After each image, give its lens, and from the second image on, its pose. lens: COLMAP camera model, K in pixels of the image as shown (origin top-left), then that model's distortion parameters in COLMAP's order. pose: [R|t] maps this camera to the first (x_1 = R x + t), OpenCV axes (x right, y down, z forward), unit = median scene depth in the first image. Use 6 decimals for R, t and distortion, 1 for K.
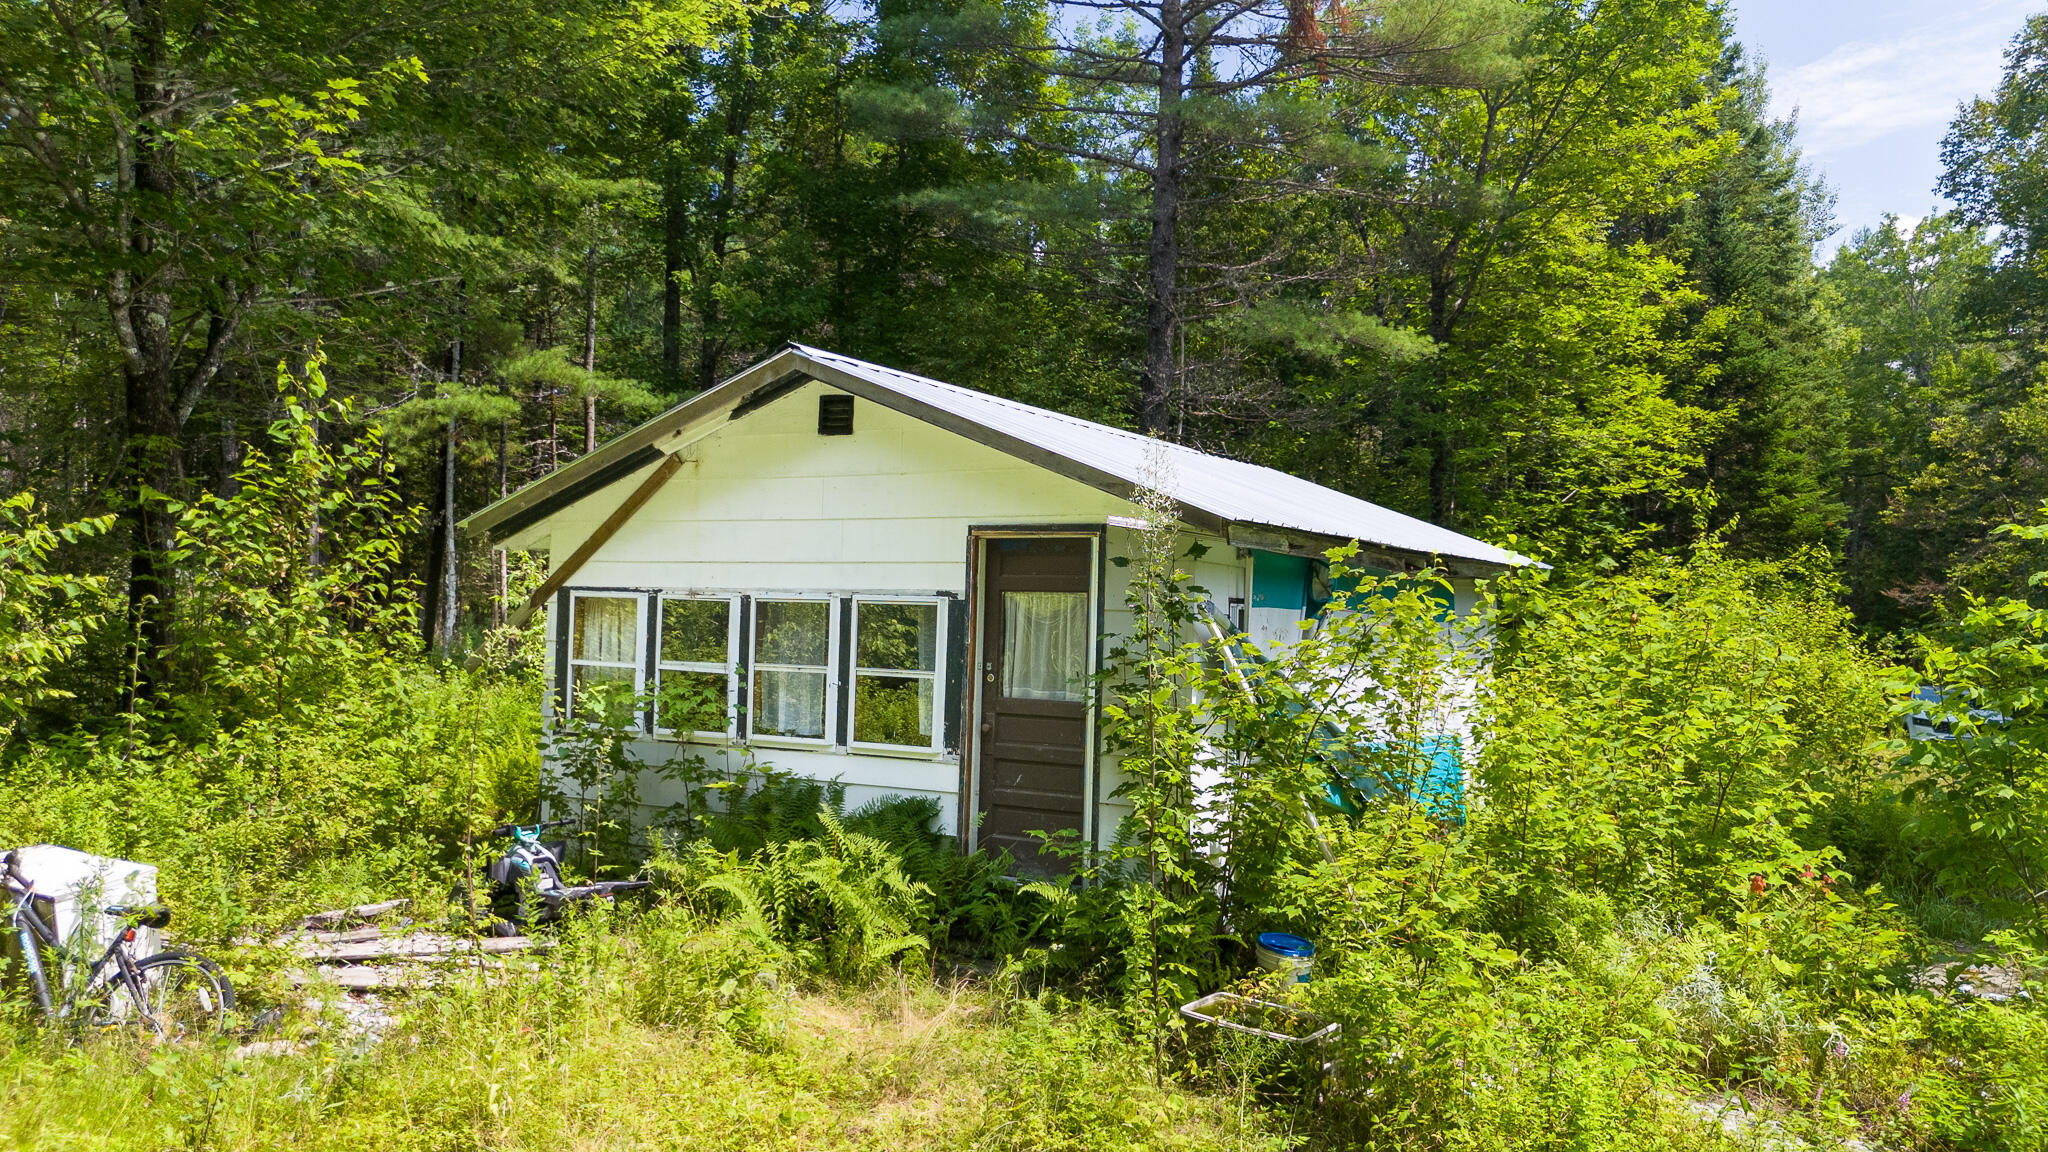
lens RADIAL K [[1509.7, 0, 1026.0], [0, 1509.7, 579.8], [0, 0, 1]] dist [0.067058, -0.069721]
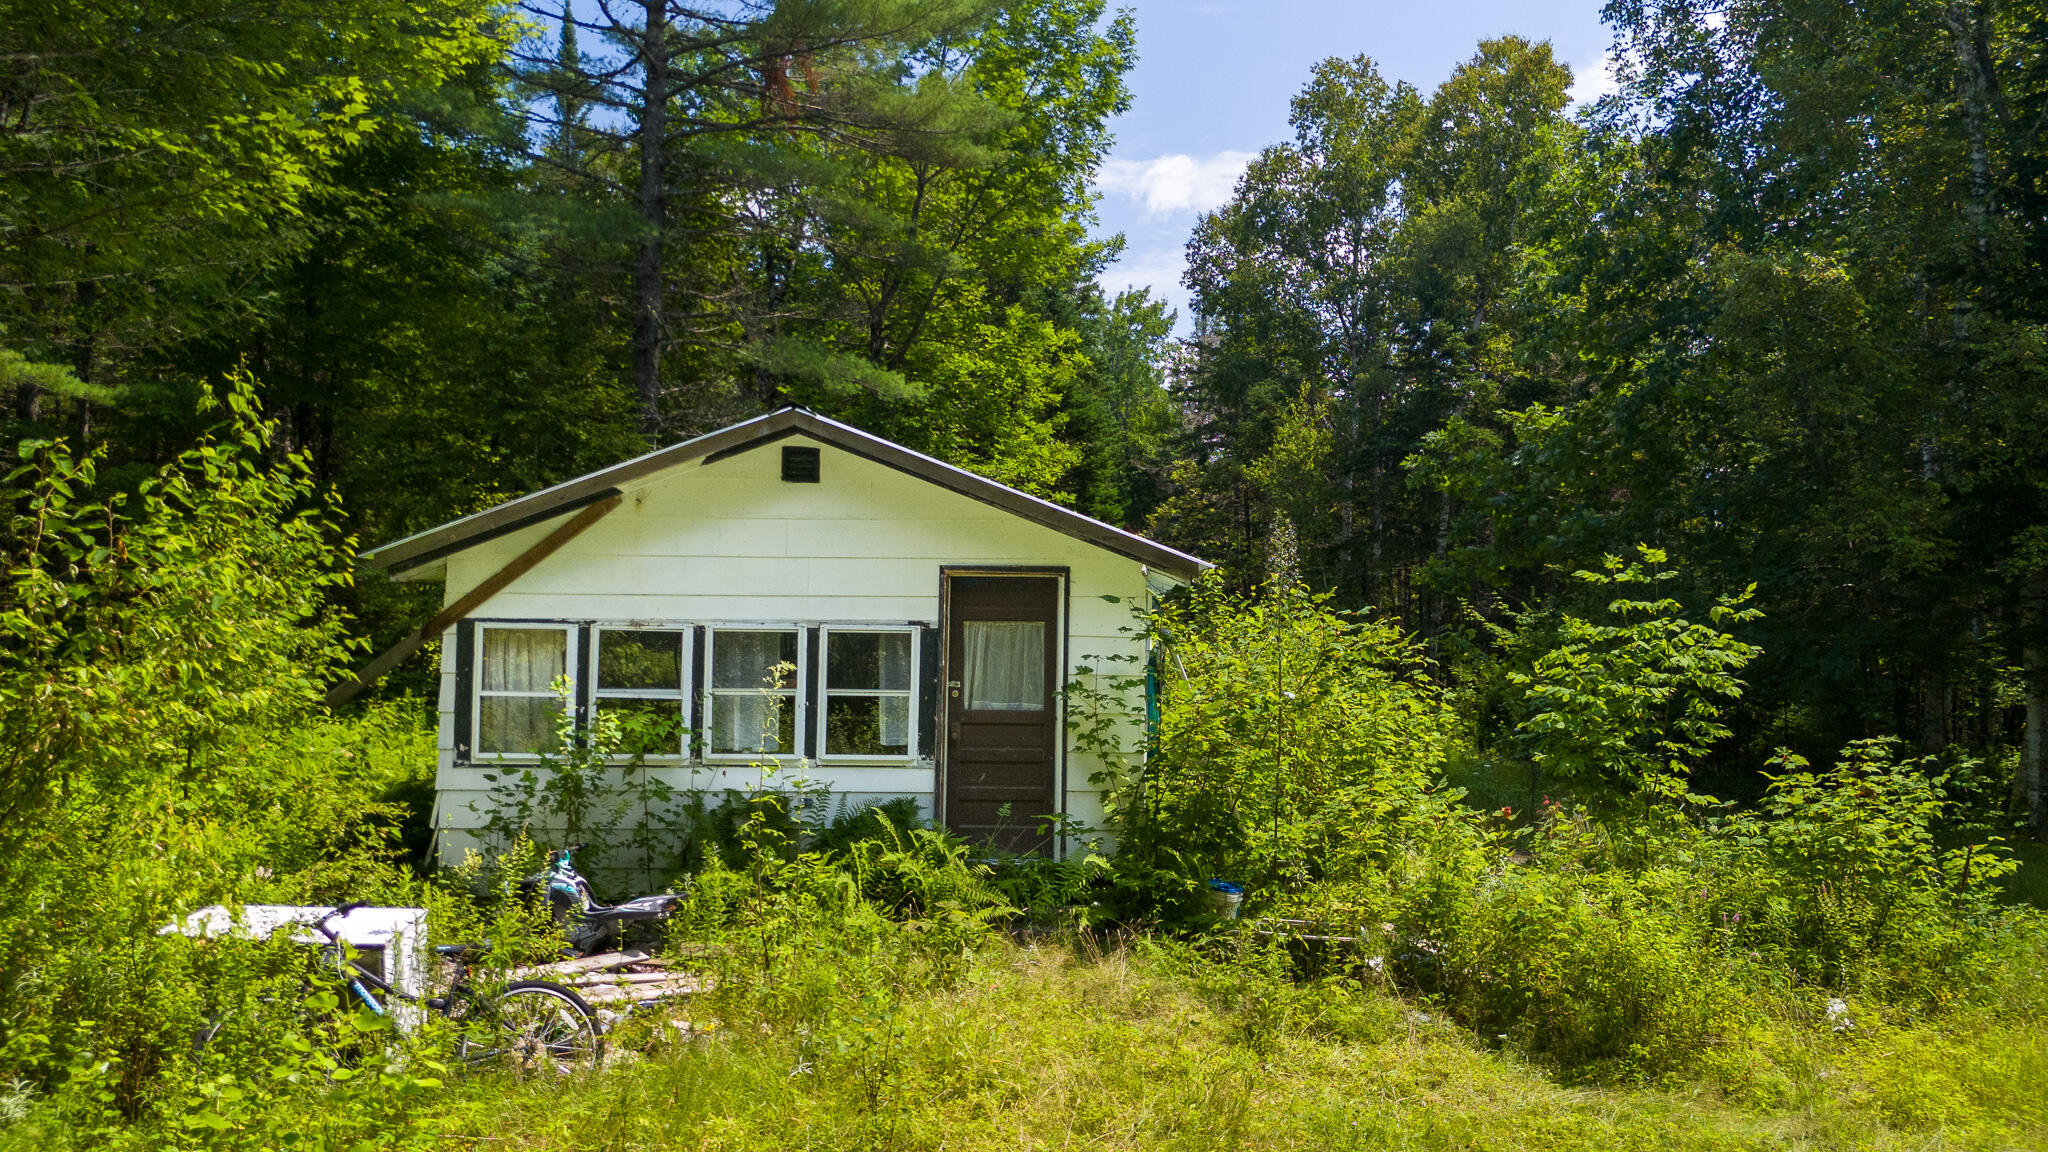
lens RADIAL K [[1509.7, 0, 1026.0], [0, 1509.7, 579.8], [0, 0, 1]] dist [0.067058, -0.069721]
pose [[0.865271, 0.002234, 0.501300, -0.530495], [-0.001422, 0.999997, -0.002002, -0.021093], [-0.501302, 0.001020, 0.865272, -0.054602]]
